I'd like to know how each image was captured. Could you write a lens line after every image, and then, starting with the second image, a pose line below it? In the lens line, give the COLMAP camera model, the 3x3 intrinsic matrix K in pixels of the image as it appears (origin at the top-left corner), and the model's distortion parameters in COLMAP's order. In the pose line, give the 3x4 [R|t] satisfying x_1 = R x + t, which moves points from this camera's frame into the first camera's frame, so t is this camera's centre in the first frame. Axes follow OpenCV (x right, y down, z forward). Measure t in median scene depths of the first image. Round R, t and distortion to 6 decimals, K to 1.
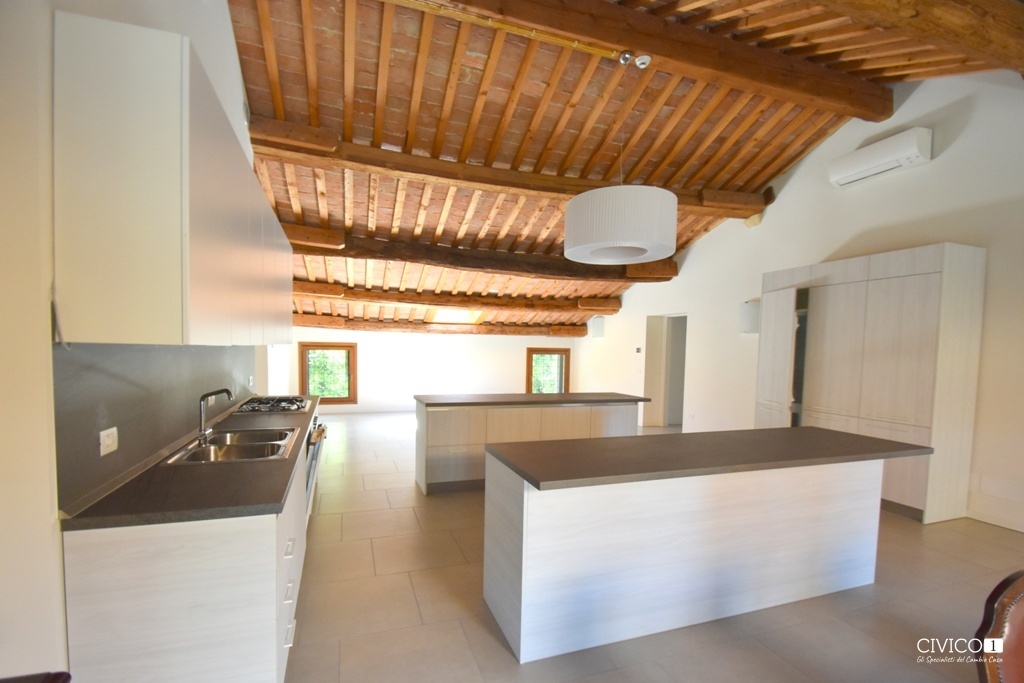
lens RADIAL K [[456.7, 0, 515.1], [0, 456.7, 370.7], [0, 0, 1]] dist [0.014342, -0.000071]
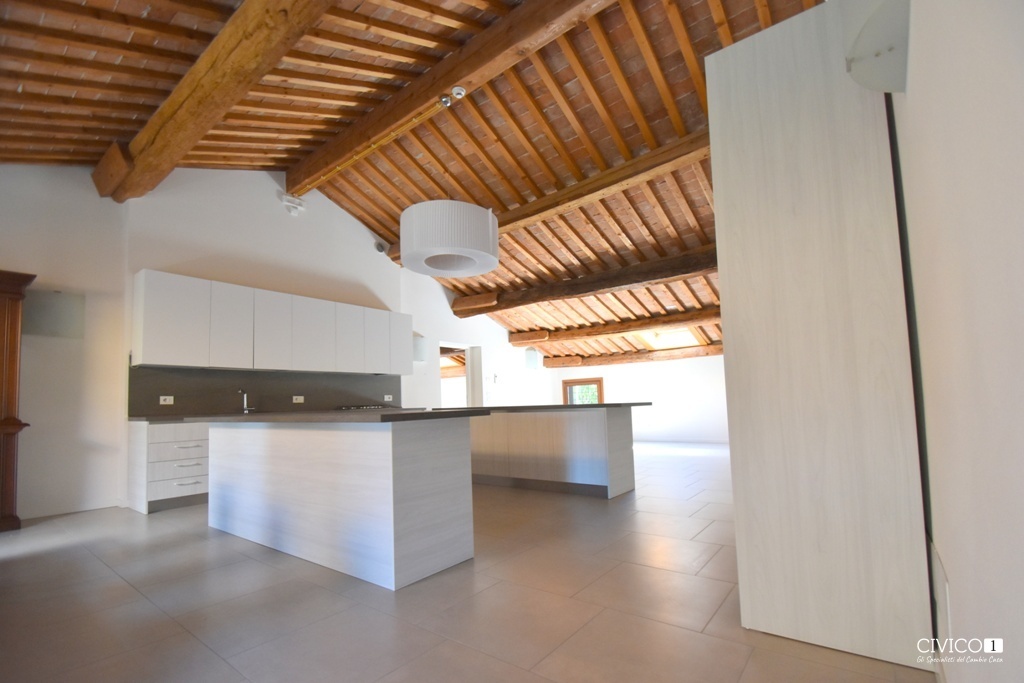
lens RADIAL K [[456.7, 0, 515.1], [0, 456.7, 370.7], [0, 0, 1]] dist [0.014342, -0.000071]
pose [[0.545596, -0.098070, -0.832290, 0.533691], [0.003985, 0.993422, -0.114445, 0.057209], [0.838039, 0.059124, 0.542398, 0.239637]]
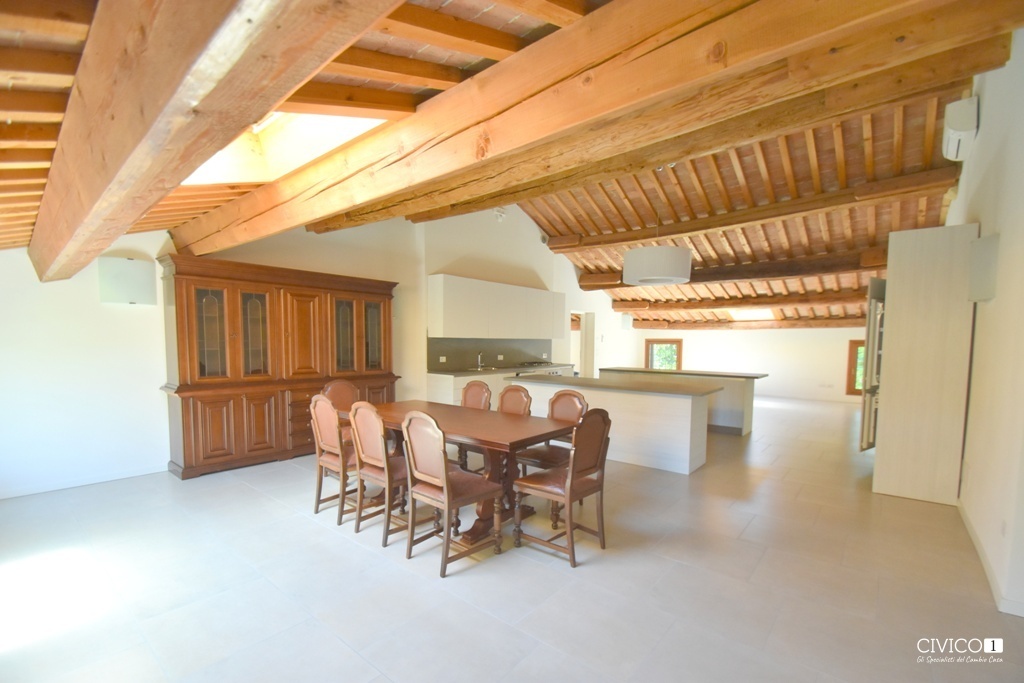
lens RADIAL K [[447.3, 0, 517.3], [0, 447.3, 369.6], [0, 0, 1]] dist [0.002206, 0.000056]
pose [[0.523814, 0.039274, -0.850927, 0.604638], [-0.037274, 0.999037, 0.023164, 0.020693], [0.851017, 0.019583, 0.524773, -0.131228]]
